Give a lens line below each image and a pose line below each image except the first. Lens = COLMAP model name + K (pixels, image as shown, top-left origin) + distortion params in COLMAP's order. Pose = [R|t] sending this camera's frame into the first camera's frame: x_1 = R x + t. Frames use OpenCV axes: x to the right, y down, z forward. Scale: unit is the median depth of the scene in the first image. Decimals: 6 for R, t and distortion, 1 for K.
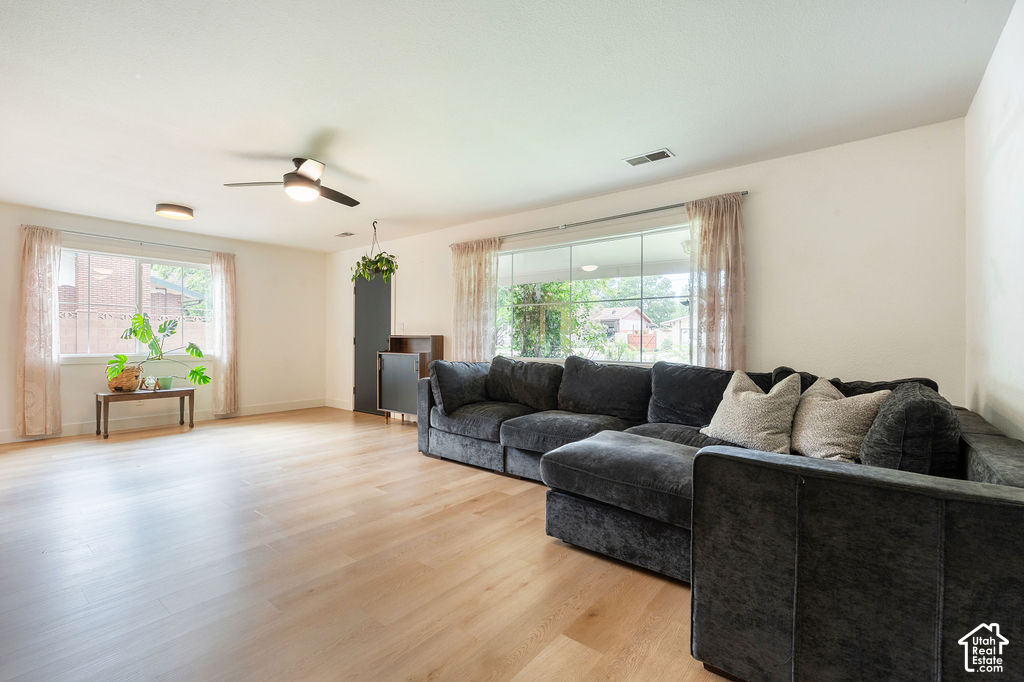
lens RADIAL K [[456.6, 0, 512.0], [0, 456.6, 341.0], [0, 0, 1]] dist [-0.010298, 0.001305]
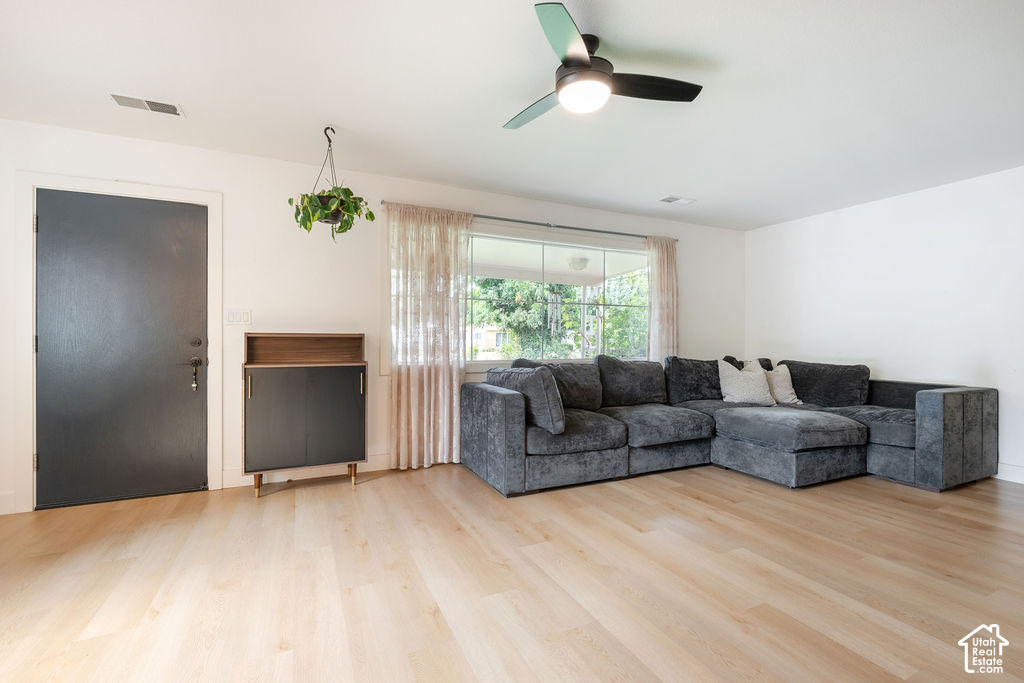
lens RADIAL K [[456.6, 0, 512.0], [0, 456.6, 341.5], [0, 0, 1]] dist [-0.010298, 0.001305]
pose [[0.434025, -0.008197, 0.900864, -0.992015], [0.003148, 0.999966, 0.007582, -0.008029], [-0.900896, -0.000455, 0.434036, 0.788219]]
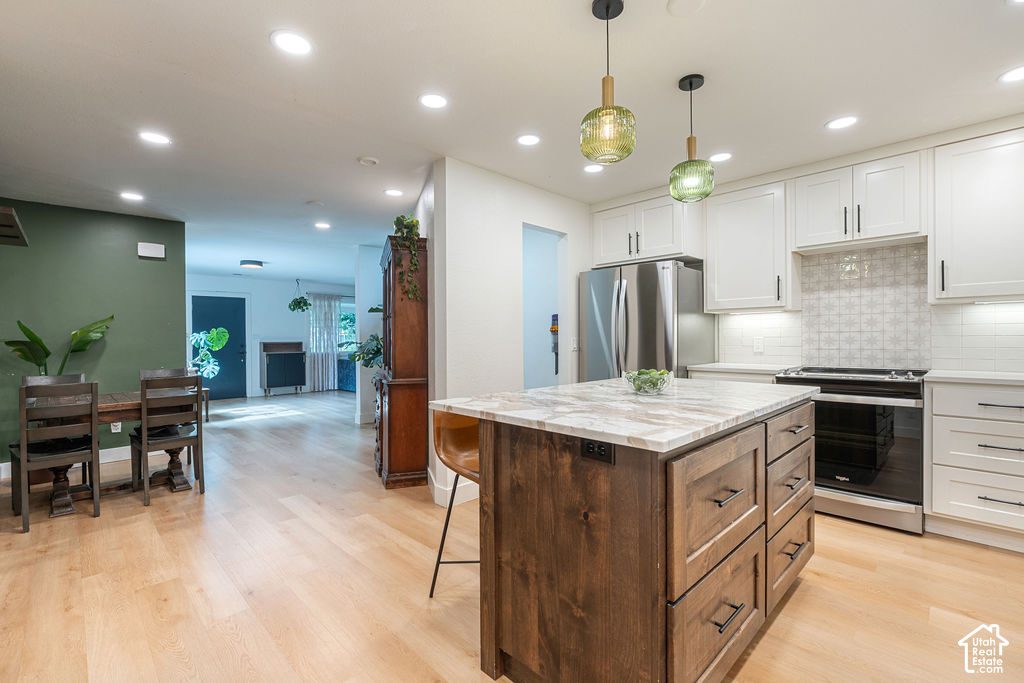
lens RADIAL K [[456.6, 0, 512.0], [0, 456.6, 341.5], [0, 0, 1]] dist [-0.010298, 0.001305]
pose [[0.115497, -0.011450, 0.993242, -2.776333], [0.017153, 0.999807, 0.009531, -0.022762], [-0.993160, 0.015937, 0.115671, -0.049968]]
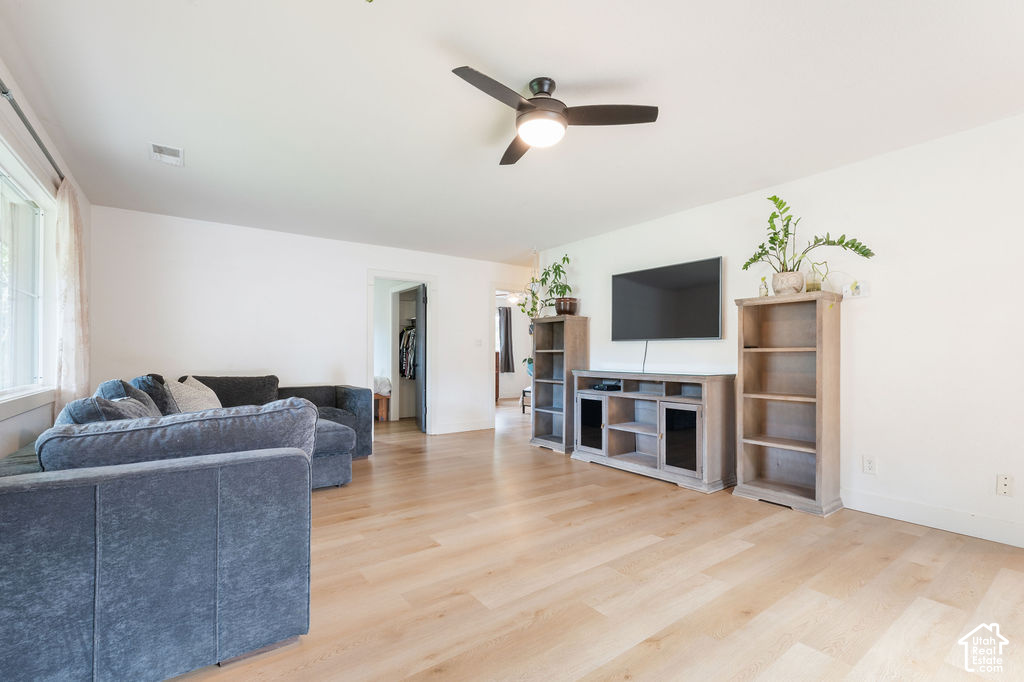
lens RADIAL K [[450.4, 0, 524.9], [0, 450.4, 353.0], [0, 0, 1]] dist [-0.000493, 0.000241]
pose [[-0.968860, -0.005290, 0.247553, -0.572764], [-0.003729, 0.999970, 0.006773, -0.010998], [-0.247582, 0.005639, -0.968851, 1.555976]]
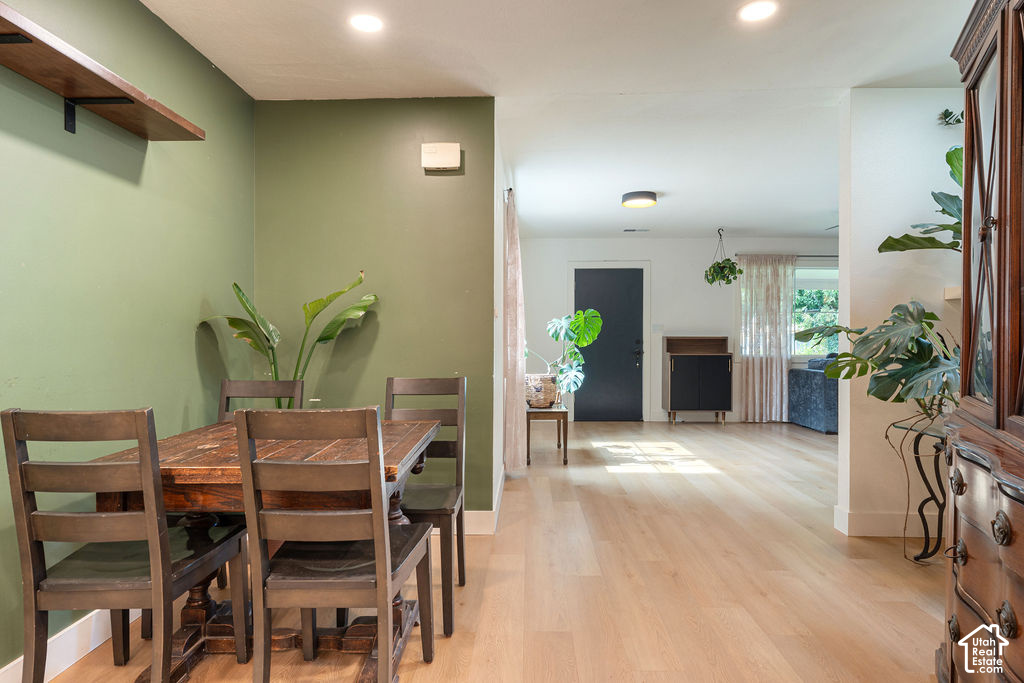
lens RADIAL K [[595.0, 0, 512.0], [0, 595.0, 341.5], [0, 0, 1]] dist [-0.002025, -0.000535]
pose [[0.790863, -0.003587, 0.611983, -2.125149], [0.006549, 0.999975, -0.002603, -0.000245], [-0.611958, 0.006066, 0.790867, 0.302622]]
